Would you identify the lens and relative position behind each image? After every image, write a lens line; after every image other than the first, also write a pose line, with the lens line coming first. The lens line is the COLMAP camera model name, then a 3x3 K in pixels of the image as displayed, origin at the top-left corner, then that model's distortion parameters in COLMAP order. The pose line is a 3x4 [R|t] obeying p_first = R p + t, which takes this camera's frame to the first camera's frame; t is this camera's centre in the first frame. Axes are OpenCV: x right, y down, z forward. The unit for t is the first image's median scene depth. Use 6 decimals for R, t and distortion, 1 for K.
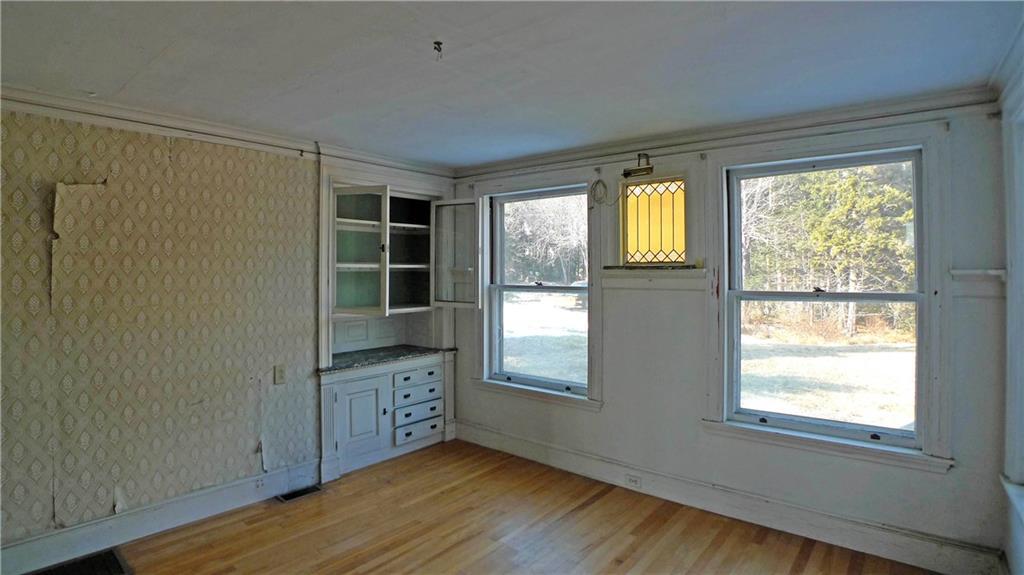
lens RADIAL K [[516.7, 0, 514.8], [0, 516.7, 272.3], [0, 0, 1]] dist [-0.084510, 0.016309]
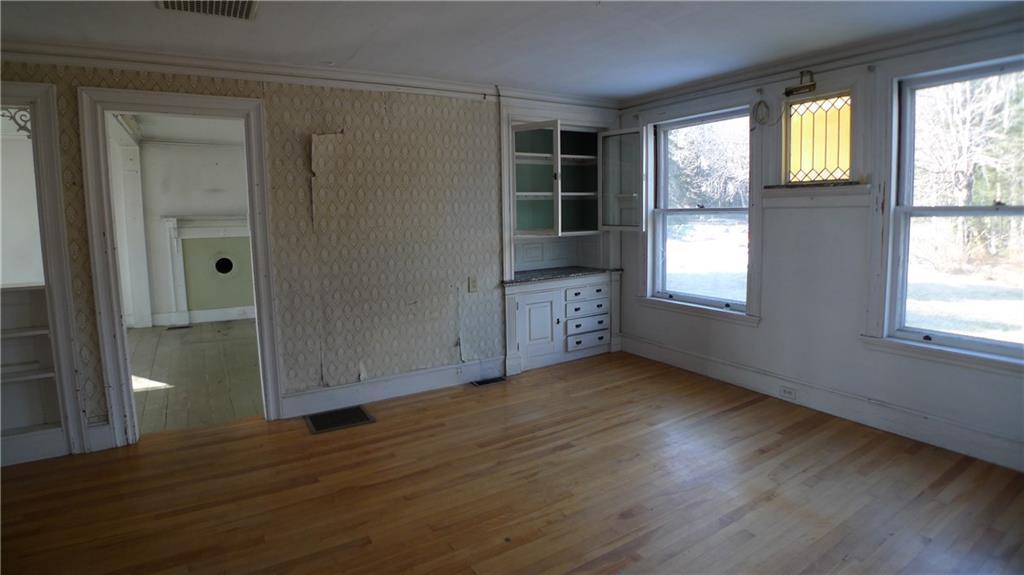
lens RADIAL K [[516.7, 0, 514.8], [0, 516.7, 272.3], [0, 0, 1]] dist [-0.084510, 0.016309]
pose [[0.946670, 0.016065, -0.321803, 0.028776], [0.022103, 0.993165, 0.114603, 0.032332], [0.321444, -0.115604, 0.939845, -0.127469]]
